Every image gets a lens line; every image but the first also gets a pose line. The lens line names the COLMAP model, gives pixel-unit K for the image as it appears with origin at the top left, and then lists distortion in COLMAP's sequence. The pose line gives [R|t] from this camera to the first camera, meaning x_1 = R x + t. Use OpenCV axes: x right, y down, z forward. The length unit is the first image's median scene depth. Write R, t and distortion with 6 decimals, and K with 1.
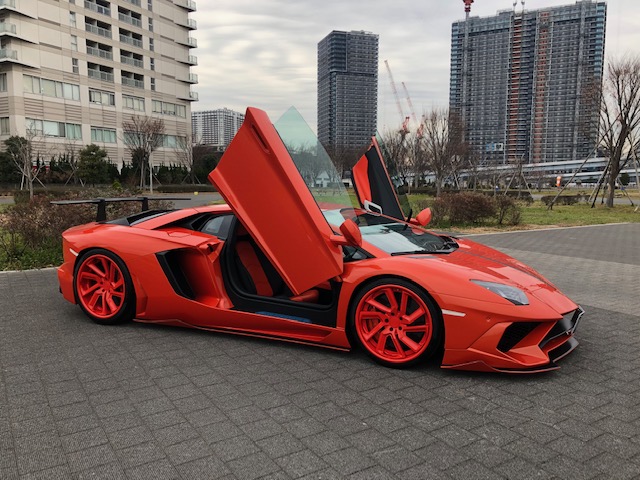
lens RADIAL K [[523.3, 0, 319.6], [0, 523.3, 240.5], [0, 0, 1]] dist [-0.012157, -0.004431]
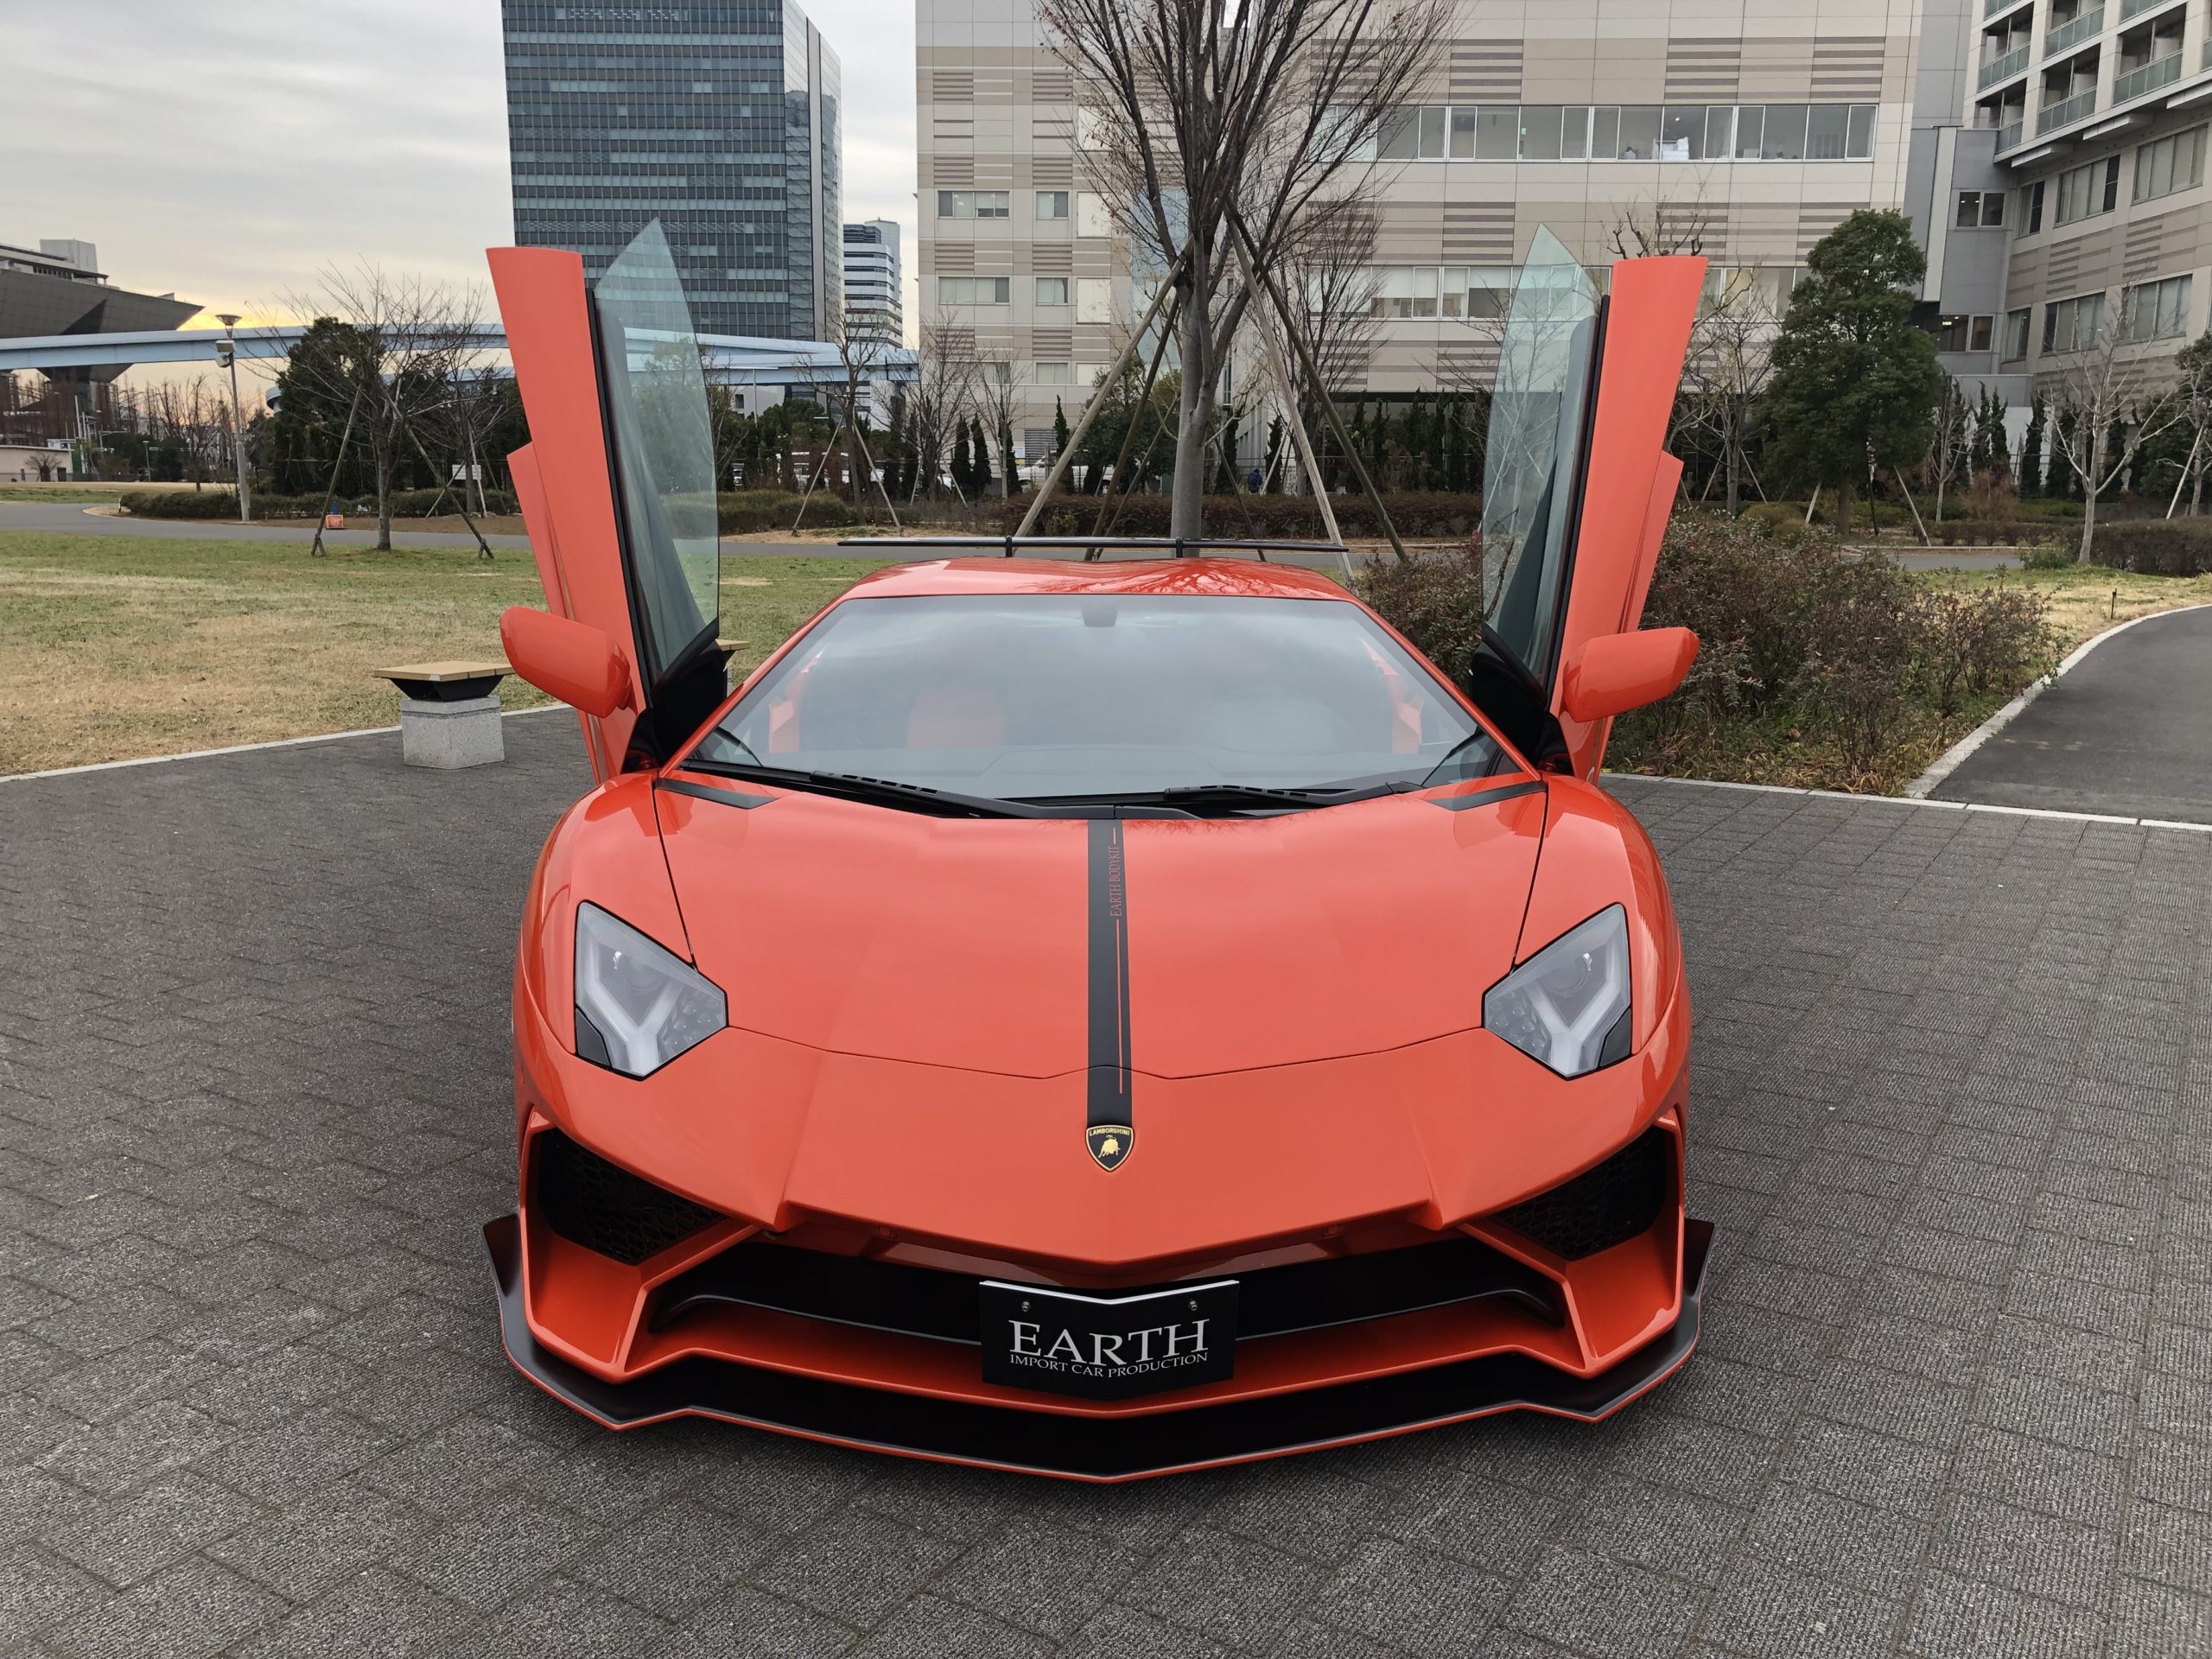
lens RADIAL K [[1808.6, 0, 1102.5], [0, 1808.6, 830.9], [0, 0, 1]] dist [-0.012157, -0.004431]
pose [[0.439436, 0.180441, -0.879964, 1.173731], [-0.102280, 0.983297, 0.150554, -0.113521], [0.892432, 0.023844, 0.450552, 0.892841]]
